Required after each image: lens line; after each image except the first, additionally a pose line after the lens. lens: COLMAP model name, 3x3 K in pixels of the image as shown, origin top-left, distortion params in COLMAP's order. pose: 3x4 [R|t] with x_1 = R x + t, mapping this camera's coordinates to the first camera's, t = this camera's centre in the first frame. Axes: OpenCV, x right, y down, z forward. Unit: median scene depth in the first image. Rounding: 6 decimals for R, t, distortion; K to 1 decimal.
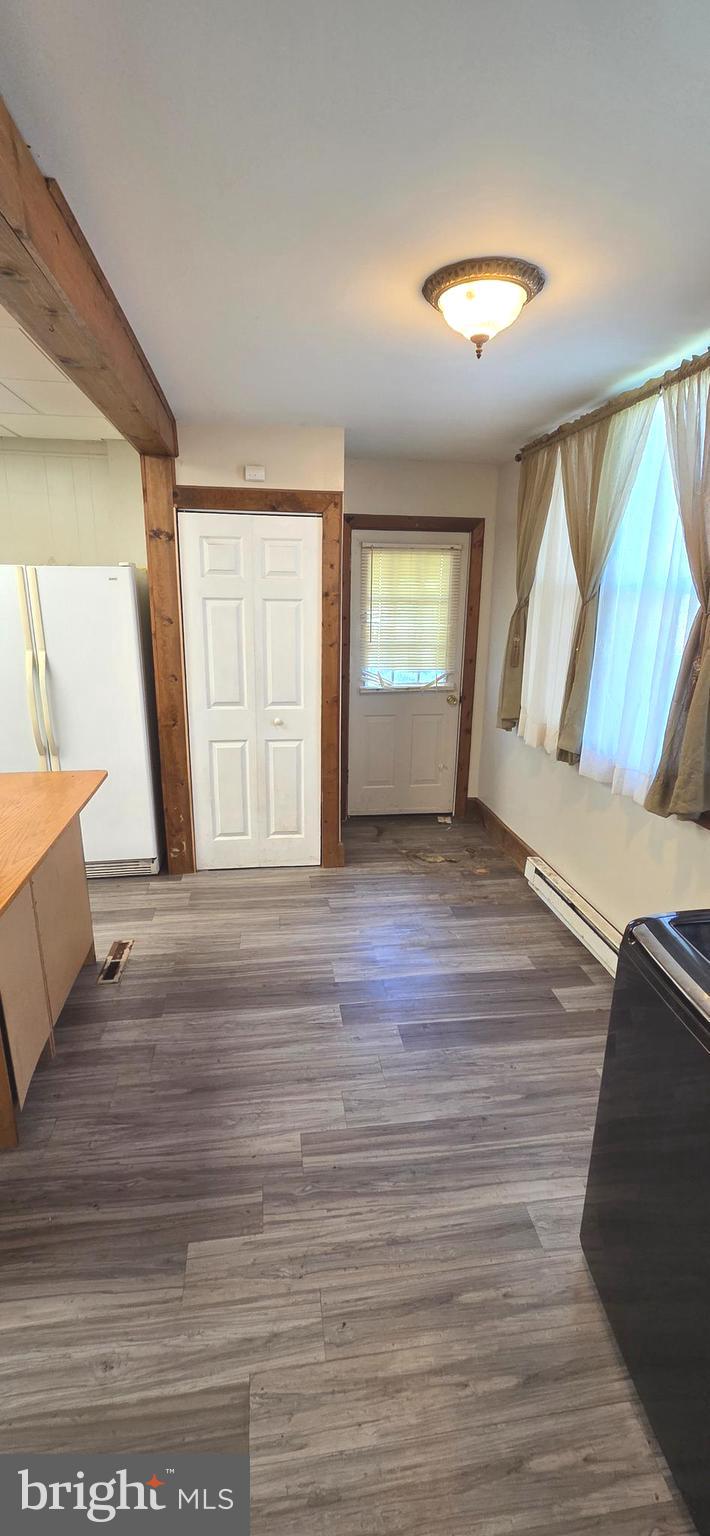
lens RADIAL K [[627.6, 0, 351.9], [0, 627.6, 759.2], [0, 0, 1]] dist [0.000499, -0.000020]
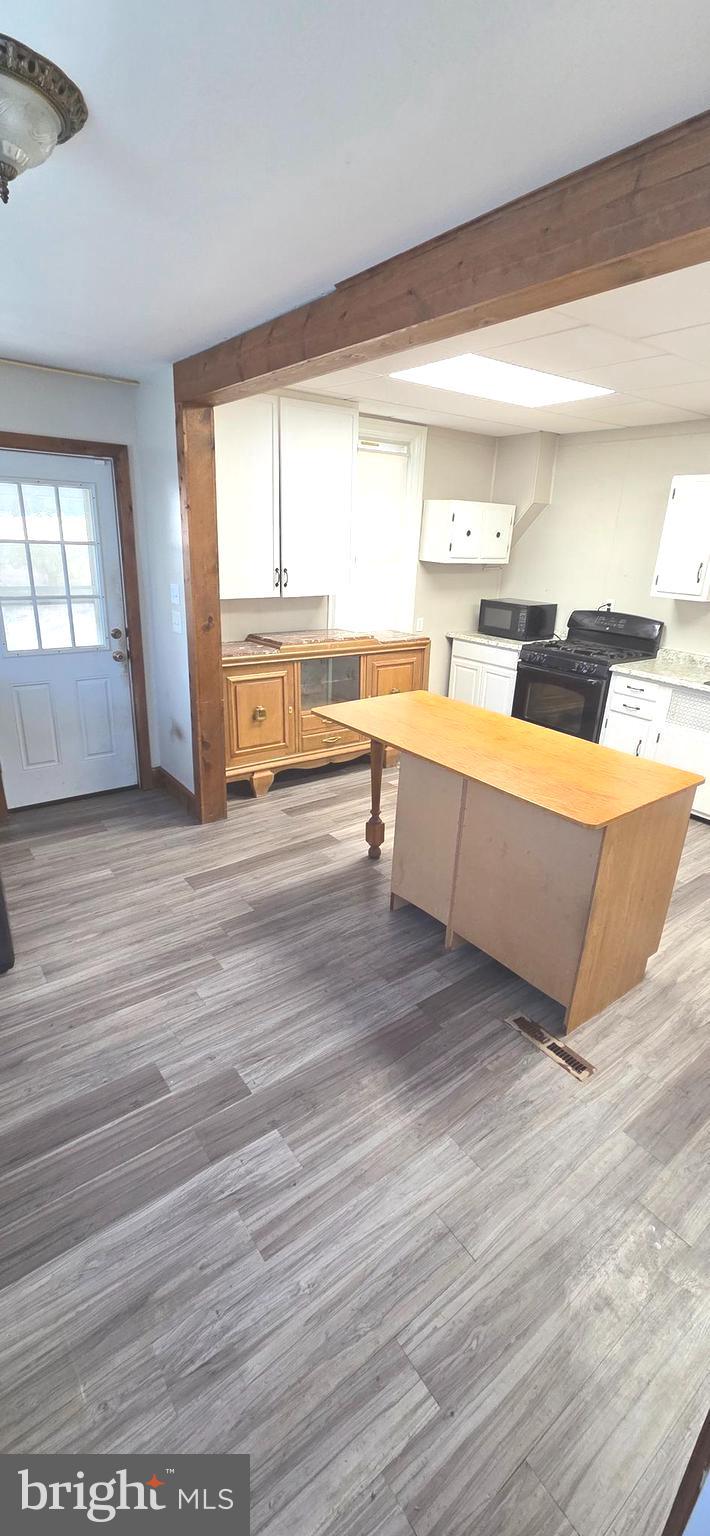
lens RADIAL K [[635.3, 0, 349.6], [0, 635.3, 763.2], [0, 0, 1]] dist [0.002483, -0.000004]
pose [[-0.877370, 0.123535, -0.463638, 0.204420], [-0.172891, 0.819982, 0.545655, -0.431789], [0.447582, 0.558900, -0.698069, 1.479065]]
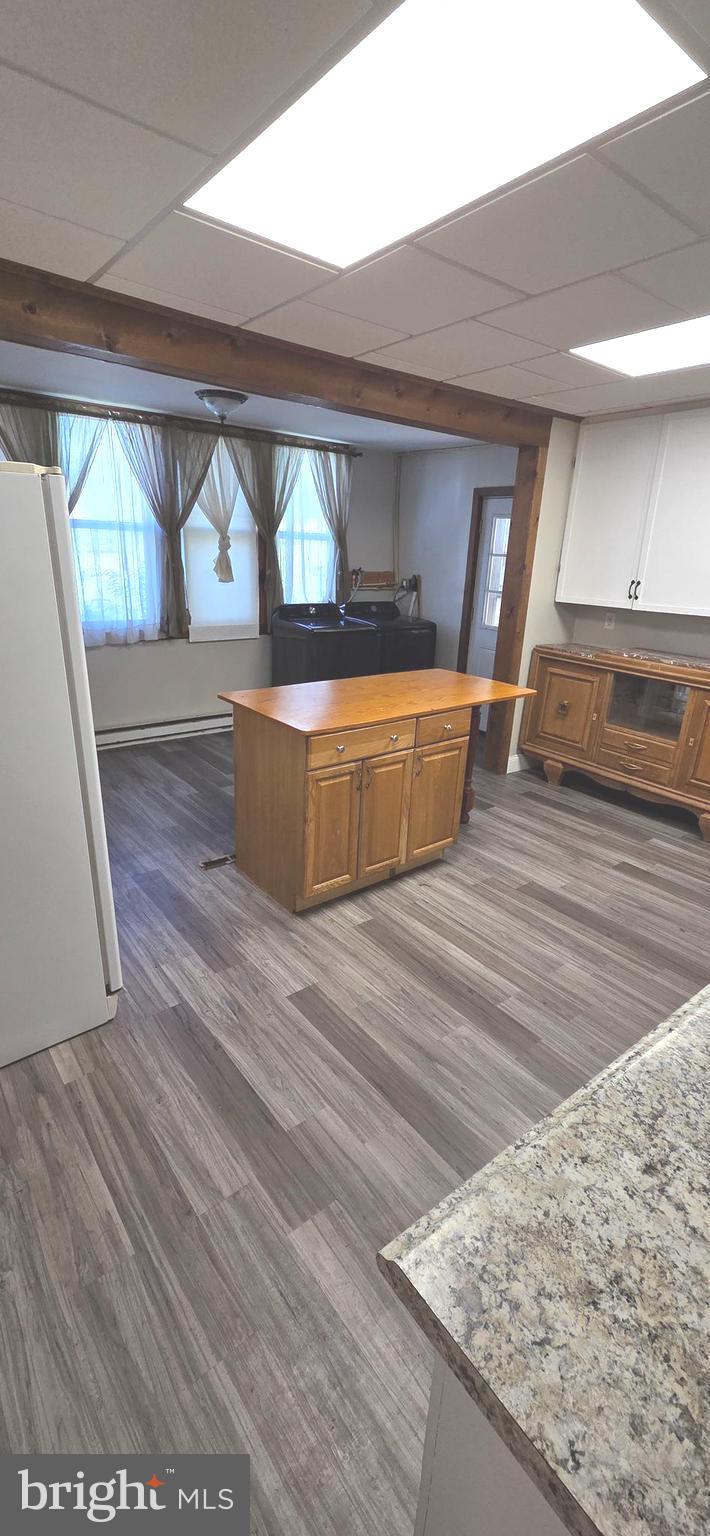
lens RADIAL K [[624.1, 0, 351.8], [0, 624.1, 764.9], [0, 0, 1]] dist [0.001691, -0.000256]
pose [[-0.489319, -0.317363, 0.812310, -1.626790], [0.184951, 0.872486, 0.452284, -0.372761], [-0.852268, 0.371549, -0.368227, 1.383799]]
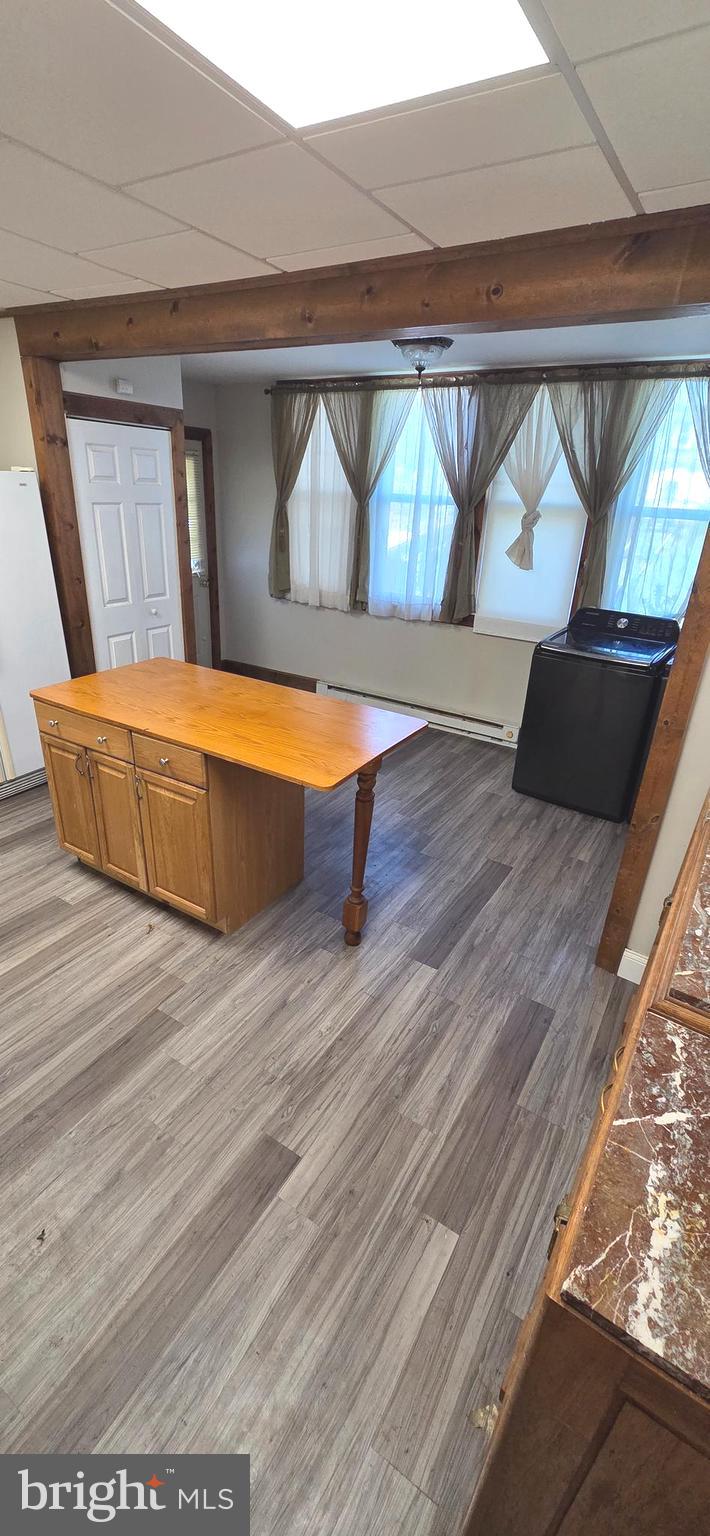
lens RADIAL K [[624.1, 0, 351.8], [0, 624.1, 764.9], [0, 0, 1]] dist [0.001691, -0.000256]
pose [[0.650856, -0.299760, 0.697517, -1.170784], [0.168477, 0.952871, 0.252293, -0.028672], [-0.740271, -0.046690, 0.670685, -0.118746]]
